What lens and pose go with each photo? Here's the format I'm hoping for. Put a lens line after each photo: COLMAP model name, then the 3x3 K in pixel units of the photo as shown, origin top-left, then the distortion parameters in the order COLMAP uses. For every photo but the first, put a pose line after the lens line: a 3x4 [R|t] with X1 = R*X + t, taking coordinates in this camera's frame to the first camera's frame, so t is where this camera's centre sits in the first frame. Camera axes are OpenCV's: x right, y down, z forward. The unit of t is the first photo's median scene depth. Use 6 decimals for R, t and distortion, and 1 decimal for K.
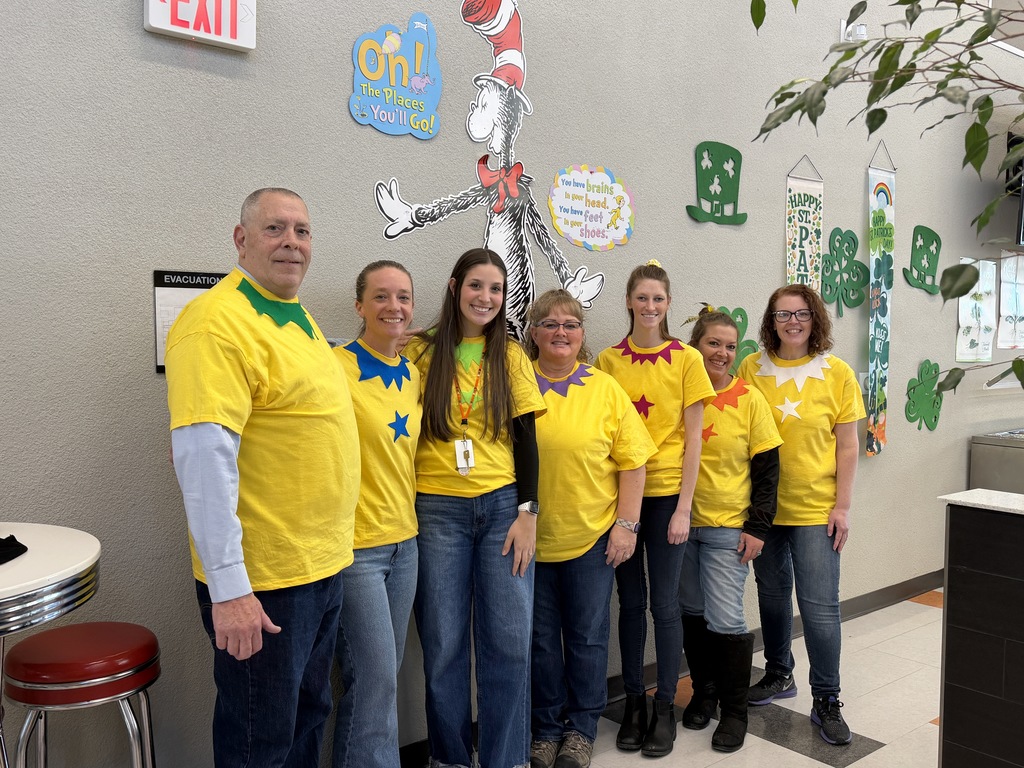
lens RADIAL K [[974.1, 0, 511.9], [0, 974.1, 382.8], [0, 0, 1]] dist [0.001375, 0.000000]
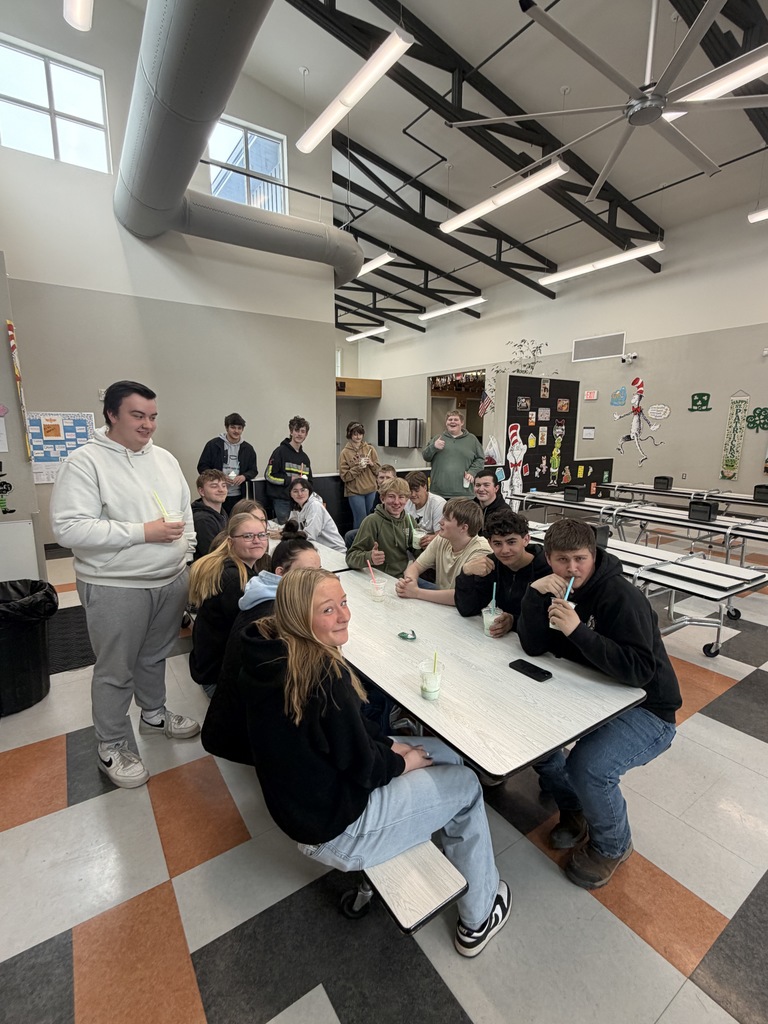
lens RADIAL K [[472.6, 0, 384.4], [0, 472.6, 513.3], [0, 0, 1]] dist [-0.000186, -0.000010]
pose [[0.827702, 0.101987, -0.551823, 0.266723], [-0.043003, 0.991982, 0.118836, 0.107158], [0.559518, -0.074631, 0.825451, -1.669119]]
